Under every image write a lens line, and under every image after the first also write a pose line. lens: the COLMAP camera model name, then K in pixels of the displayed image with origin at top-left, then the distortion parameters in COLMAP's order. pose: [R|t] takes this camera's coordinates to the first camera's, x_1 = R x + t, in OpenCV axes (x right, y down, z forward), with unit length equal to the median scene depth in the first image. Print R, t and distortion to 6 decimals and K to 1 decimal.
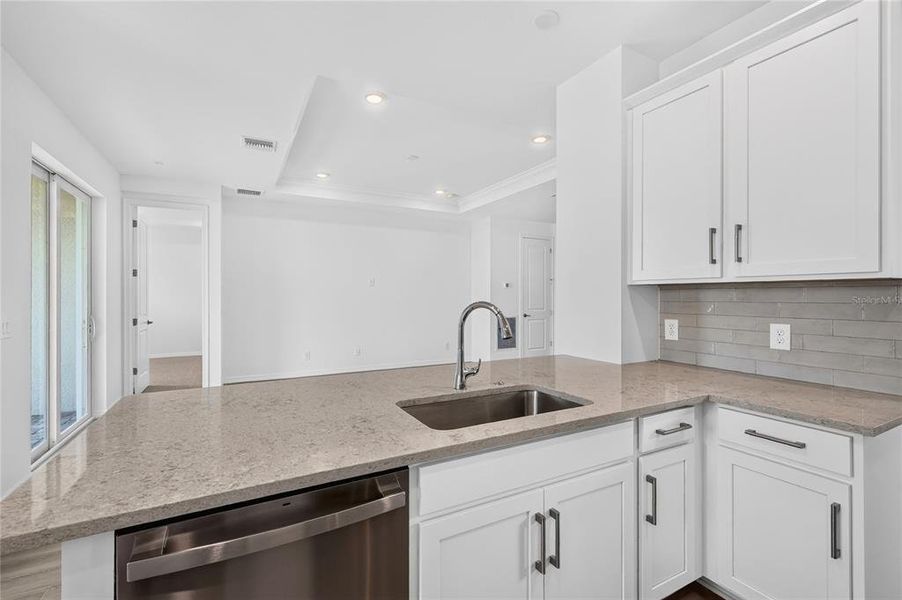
lens RADIAL K [[393.4, 0, 450.0], [0, 393.4, 297.8], [0, 0, 1]] dist [0.002644, 0.000119]
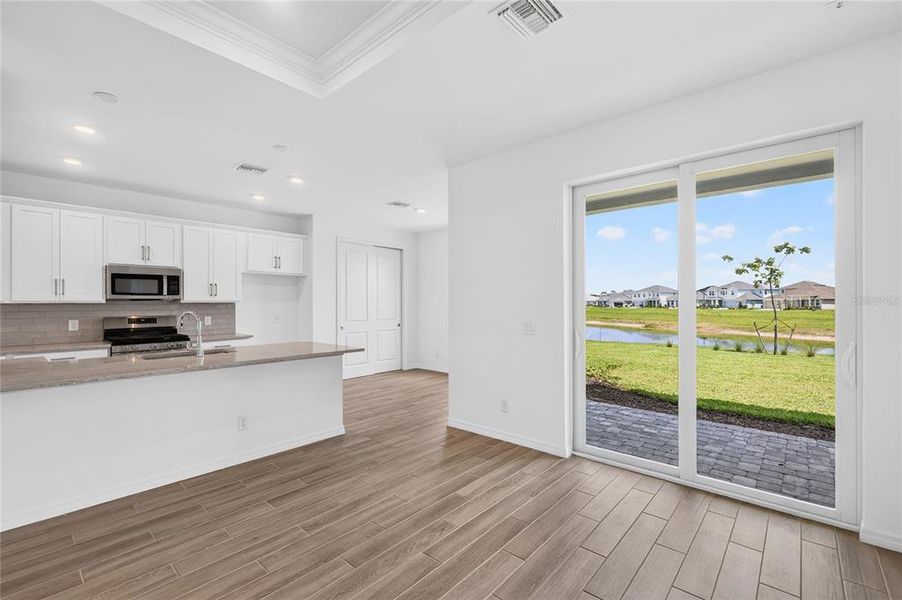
lens RADIAL K [[393.4, 0, 449.7], [0, 393.4, 300.1], [0, 0, 1]] dist [0.002644, 0.000119]
pose [[-0.939571, -0.008707, -0.342244, -0.473049], [-0.005718, 0.999936, -0.009742, -0.022248], [0.342307, -0.007196, -0.939561, 4.120048]]
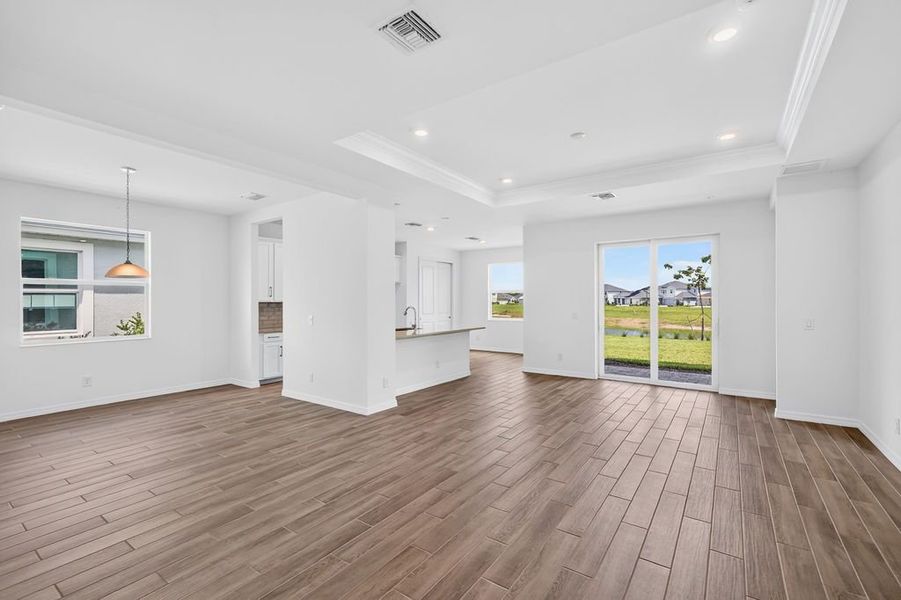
lens RADIAL K [[392.9, 0, 449.4], [0, 392.9, 299.7], [0, 0, 1]] dist [0.002644, 0.000119]
pose [[-0.896749, -0.006190, -0.442496, 1.717786], [-0.003777, 0.999973, -0.006335, -0.021900], [0.442523, -0.004009, -0.896748, 5.598390]]
